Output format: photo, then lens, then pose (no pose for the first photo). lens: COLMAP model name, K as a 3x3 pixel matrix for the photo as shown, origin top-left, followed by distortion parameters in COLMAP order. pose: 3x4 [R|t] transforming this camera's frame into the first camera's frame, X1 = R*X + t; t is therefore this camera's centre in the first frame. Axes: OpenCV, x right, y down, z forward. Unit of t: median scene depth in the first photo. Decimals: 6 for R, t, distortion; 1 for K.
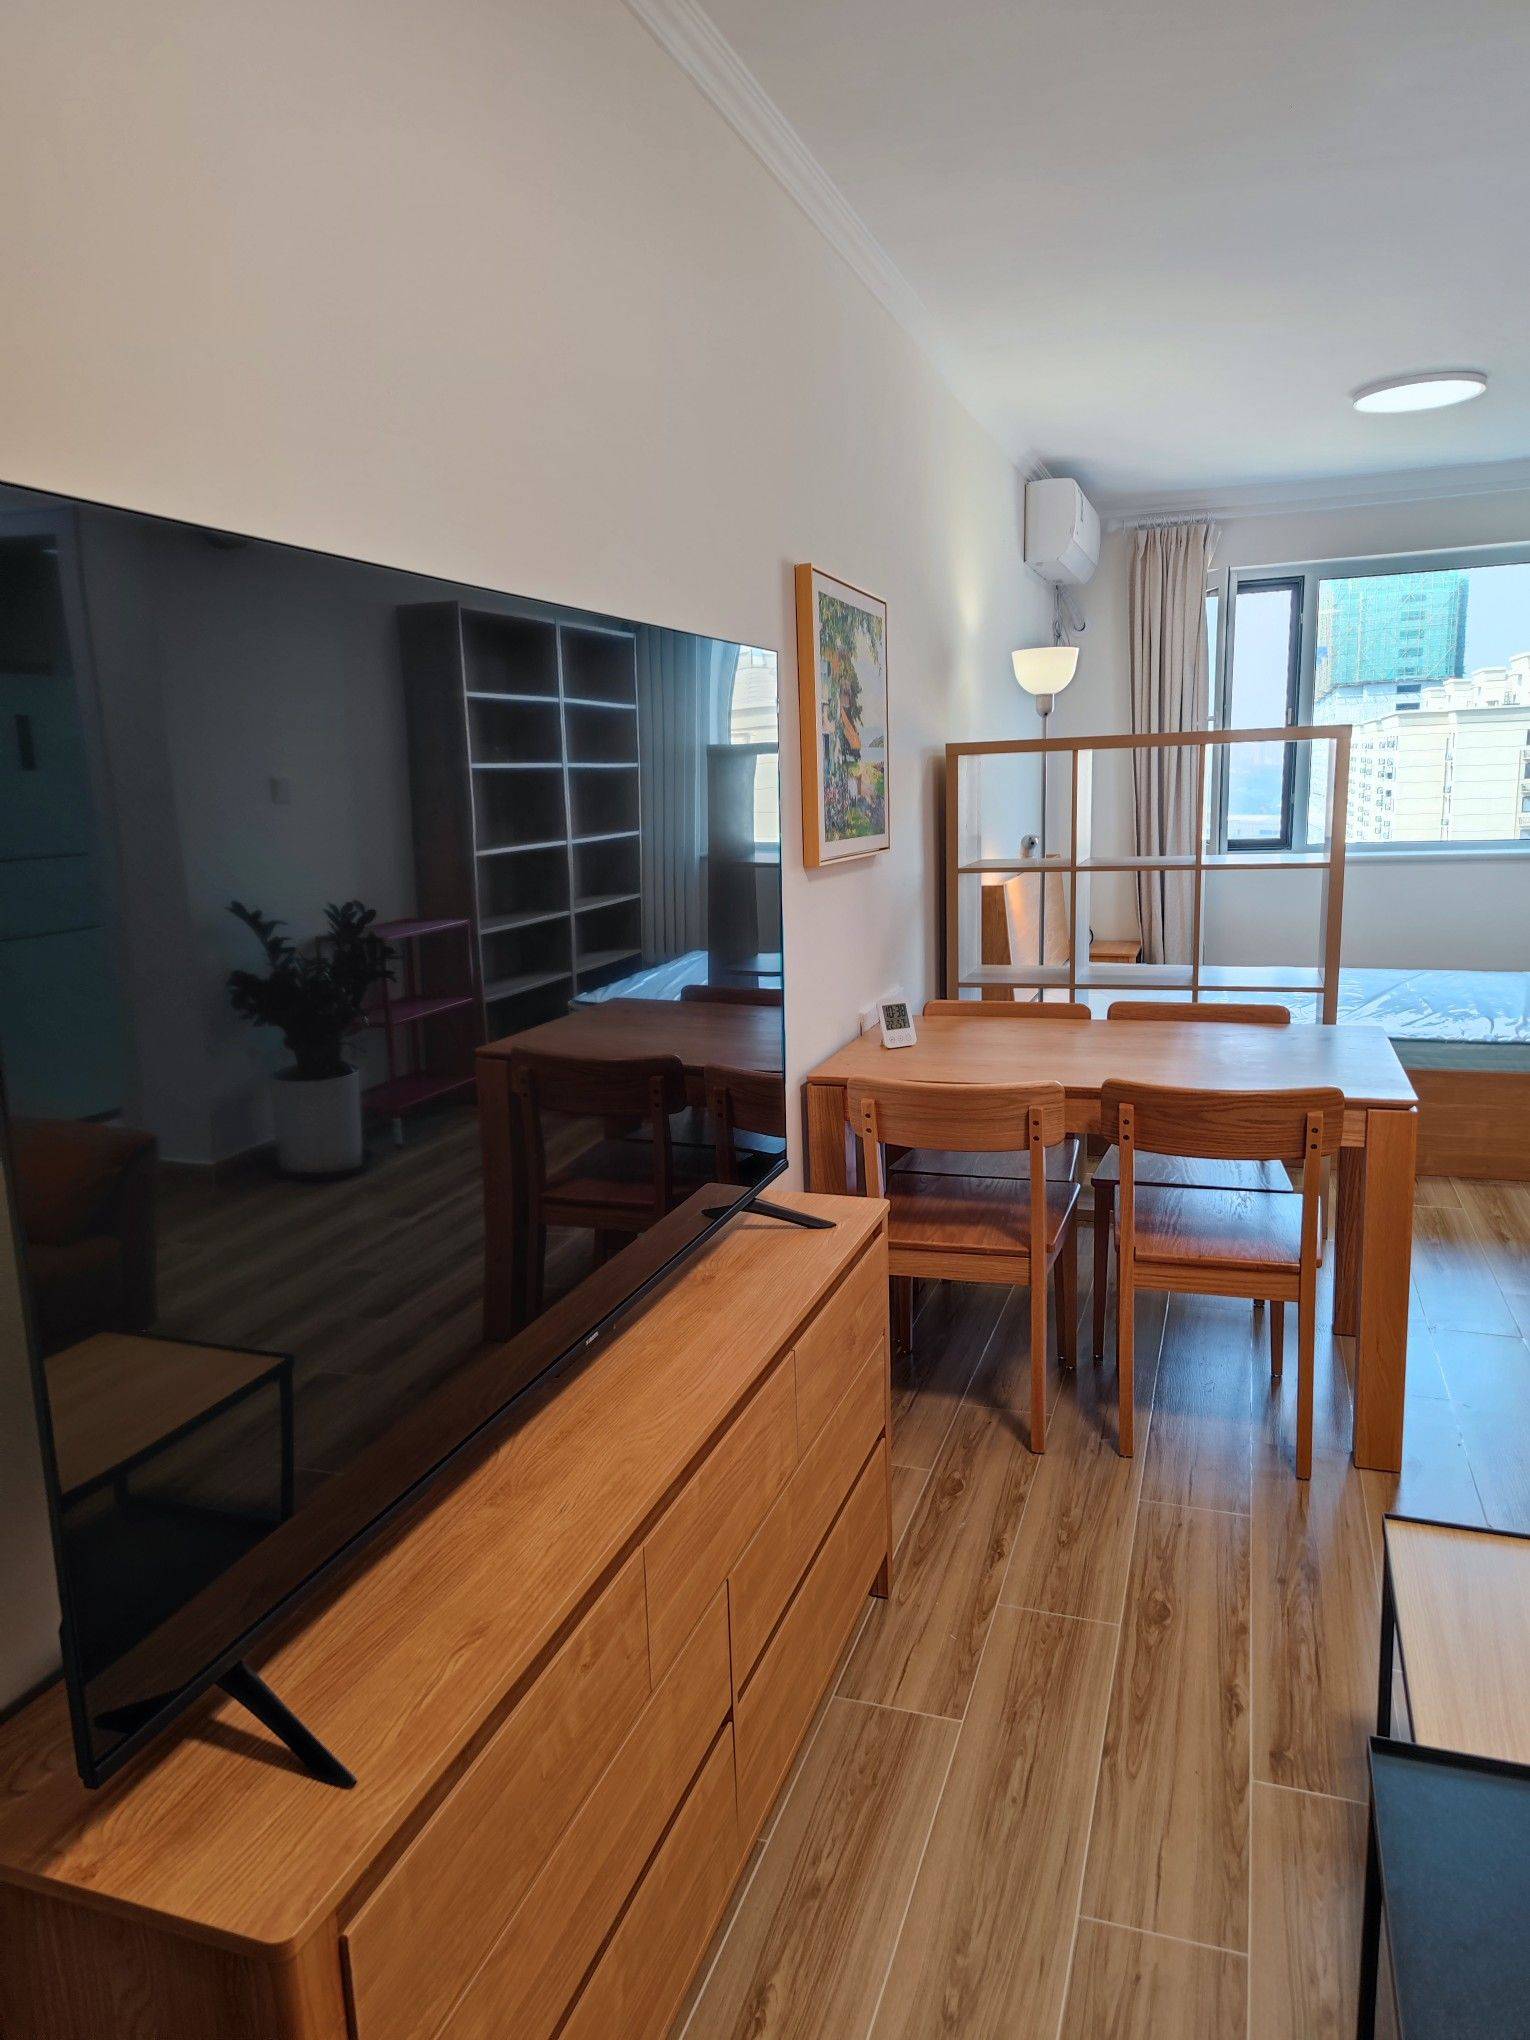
lens RADIAL K [[1367.5, 0, 770.3], [0, 1367.5, 1028.4], [0, 0, 1]] dist [0.075744, -0.064466]
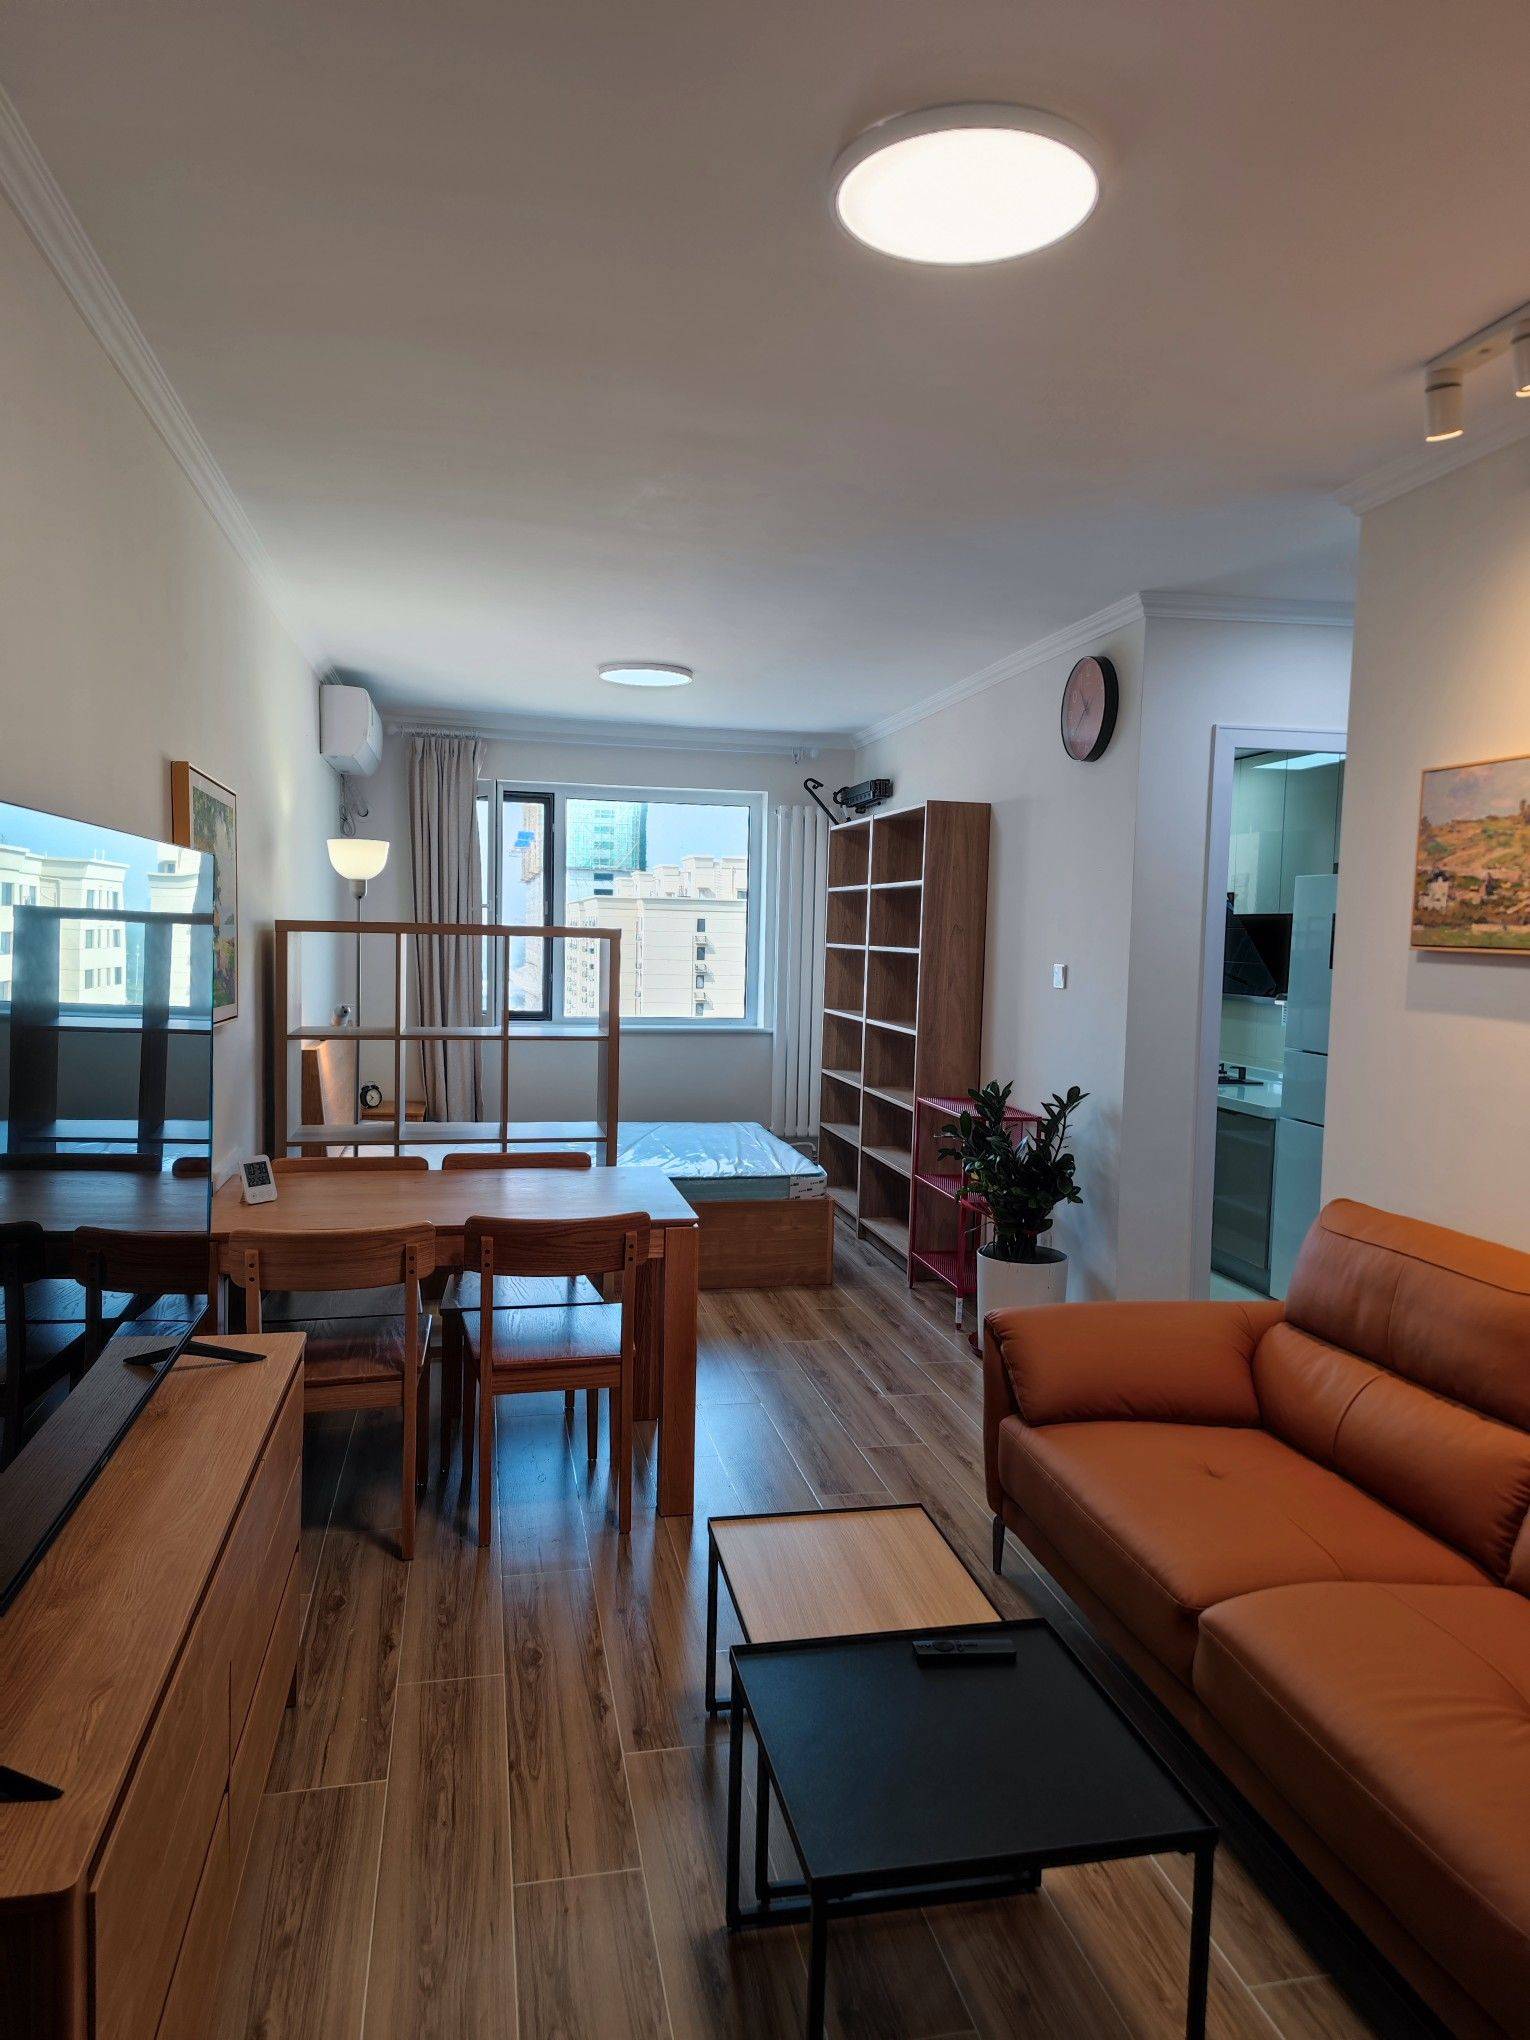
lens RADIAL K [[1367.5, 0, 765.0], [0, 1367.5, 1029.3], [0, 0, 1]] dist [0.075744, -0.064466]
pose [[0.856327, 0.015592, 0.516199, -0.122954], [0.044238, 0.993655, -0.103401, 0.007908], [-0.514536, 0.111381, 0.850204, -0.131830]]
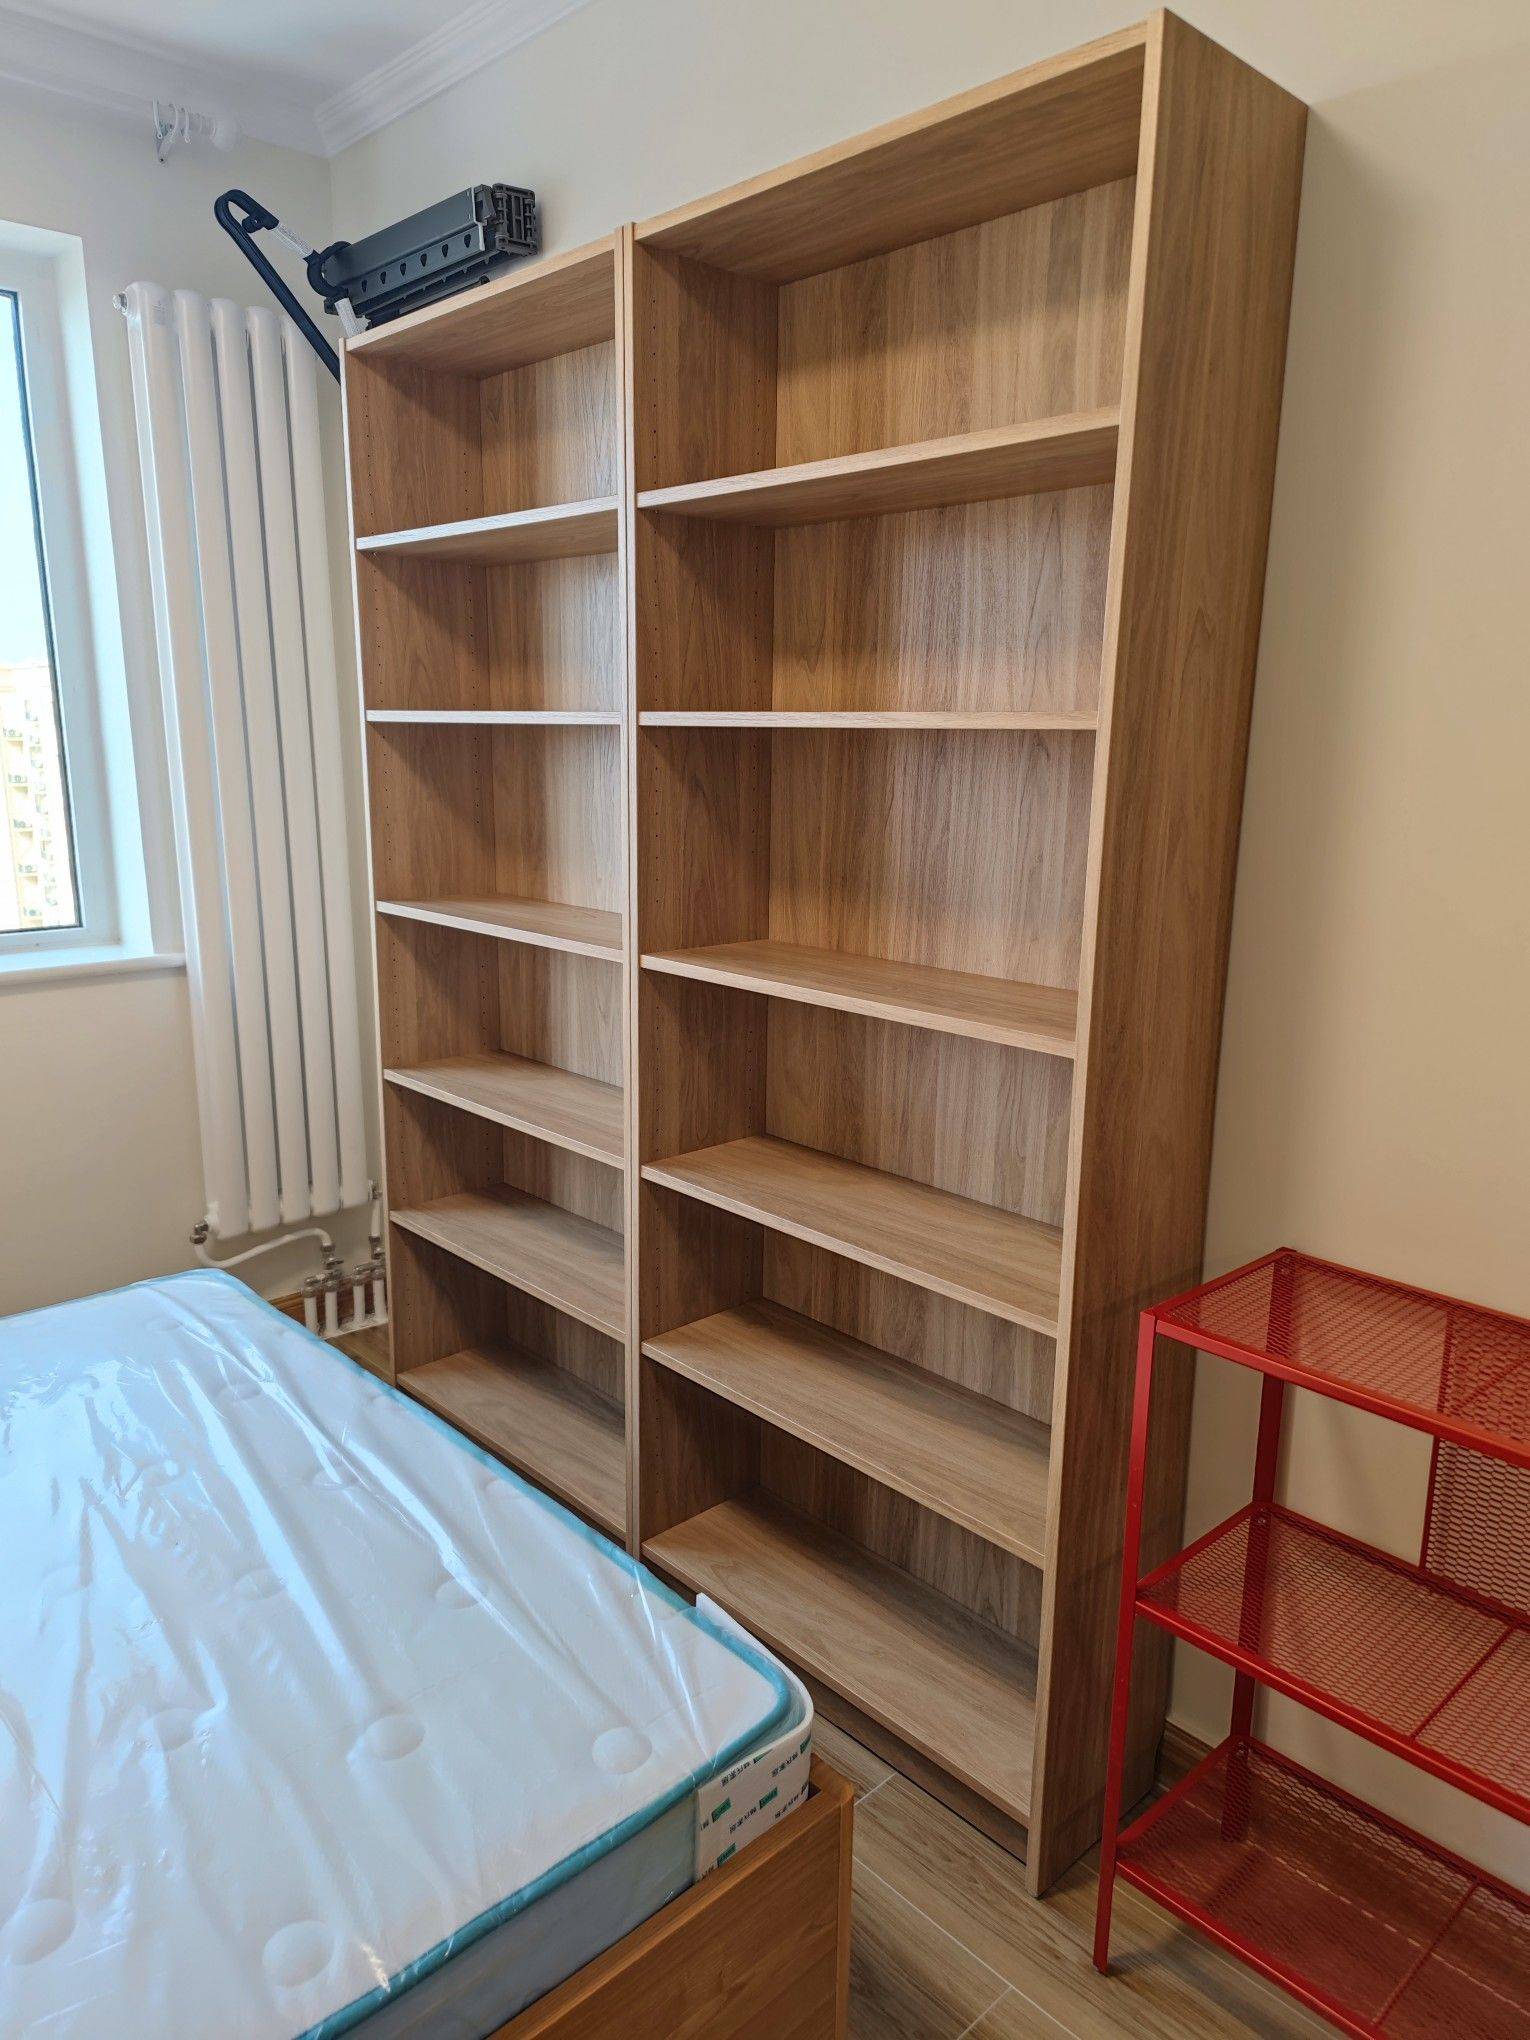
lens RADIAL K [[1367.5, 0, 776.4], [0, 1367.5, 1028.9], [0, 0, 1]] dist [0.075744, -0.064466]
pose [[0.460908, -0.154388, 0.873915, 0.494672], [0.139508, 0.985112, 0.100456, -0.219512], [-0.876414, 0.075617, 0.475584, 1.098452]]
